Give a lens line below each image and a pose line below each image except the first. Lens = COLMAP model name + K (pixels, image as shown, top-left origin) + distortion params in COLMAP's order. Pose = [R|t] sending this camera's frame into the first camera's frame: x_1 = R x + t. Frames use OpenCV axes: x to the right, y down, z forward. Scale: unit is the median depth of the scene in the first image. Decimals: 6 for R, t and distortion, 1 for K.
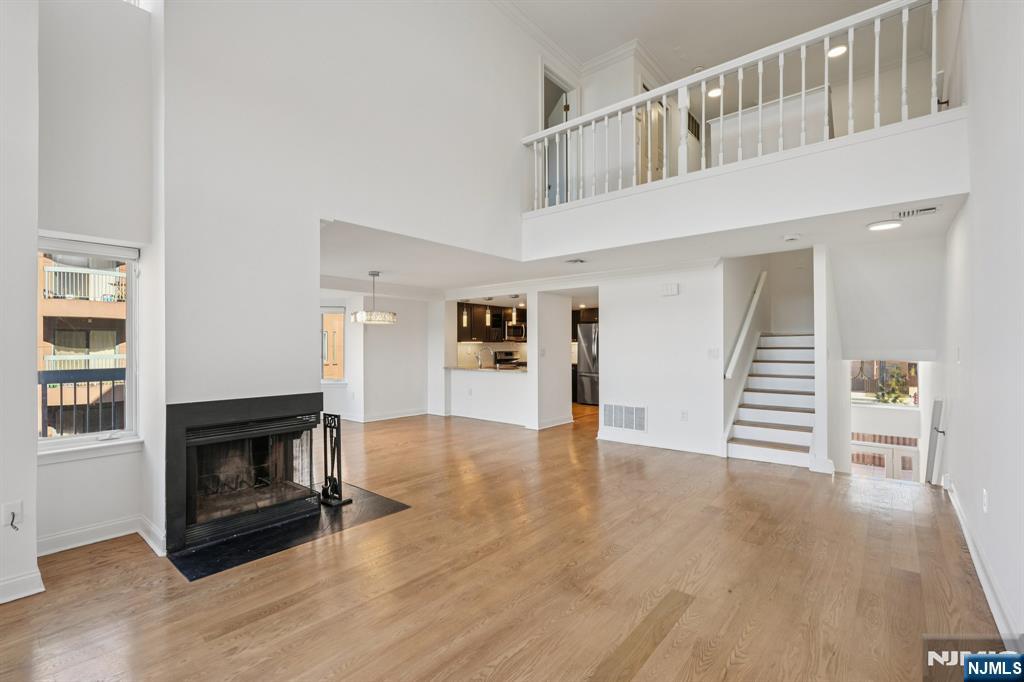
lens RADIAL K [[454.8, 0, 509.4], [0, 454.8, 333.4], [0, 0, 1]] dist [-0.003841, -0.000183]
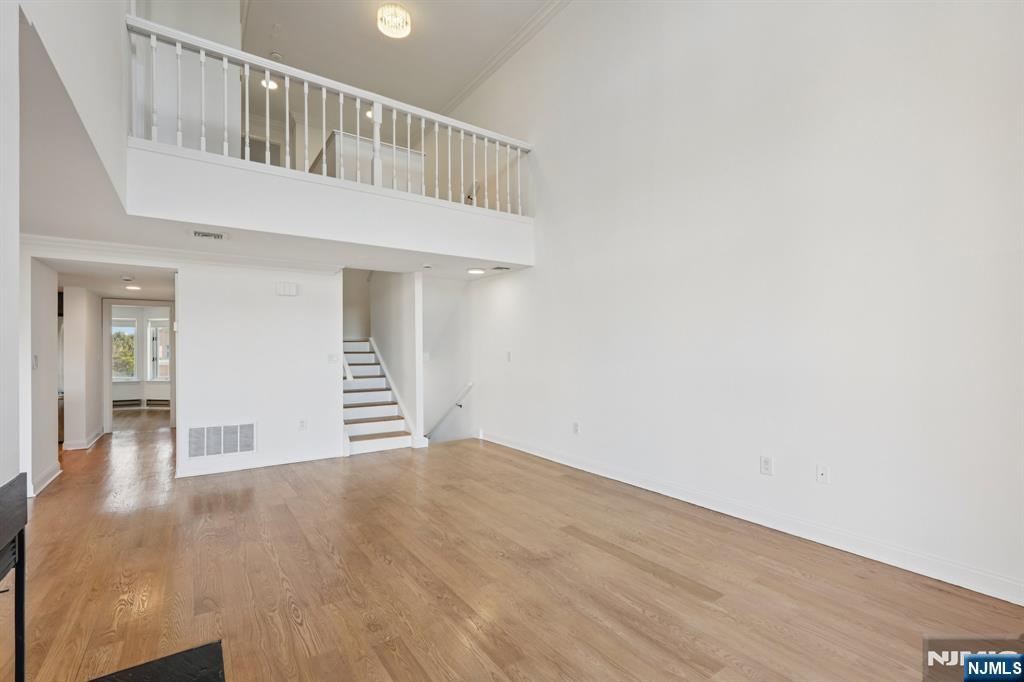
lens RADIAL K [[454.8, 0, 510.4], [0, 454.8, 344.4], [0, 0, 1]] dist [-0.022587, 0.000533]
pose [[0.260180, 0.019567, 0.965362, -0.444952], [-0.025214, 0.999591, -0.013465, 0.016102], [-0.965231, -0.020838, 0.260567, 0.357014]]
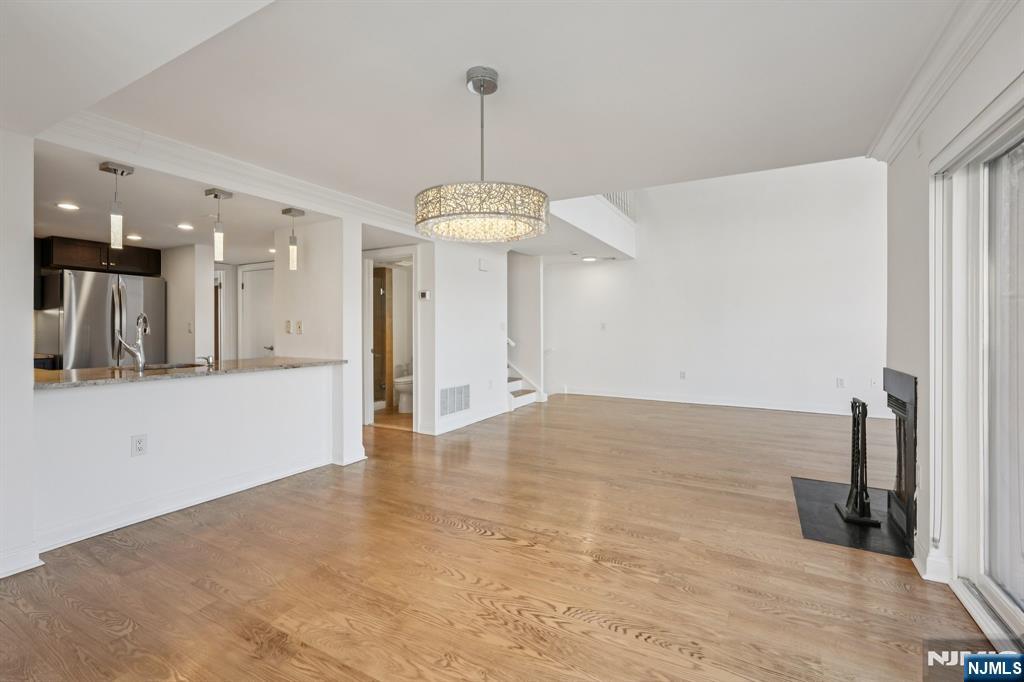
lens RADIAL K [[454.8, 0, 510.4], [0, 454.8, 344.4], [0, 0, 1]] dist [-0.022587, 0.000533]
pose [[-0.190524, -0.029183, 0.981249, -0.730733], [-0.027737, 0.999319, 0.024335, 0.062047], [-0.981291, -0.022581, -0.191204, 1.237030]]
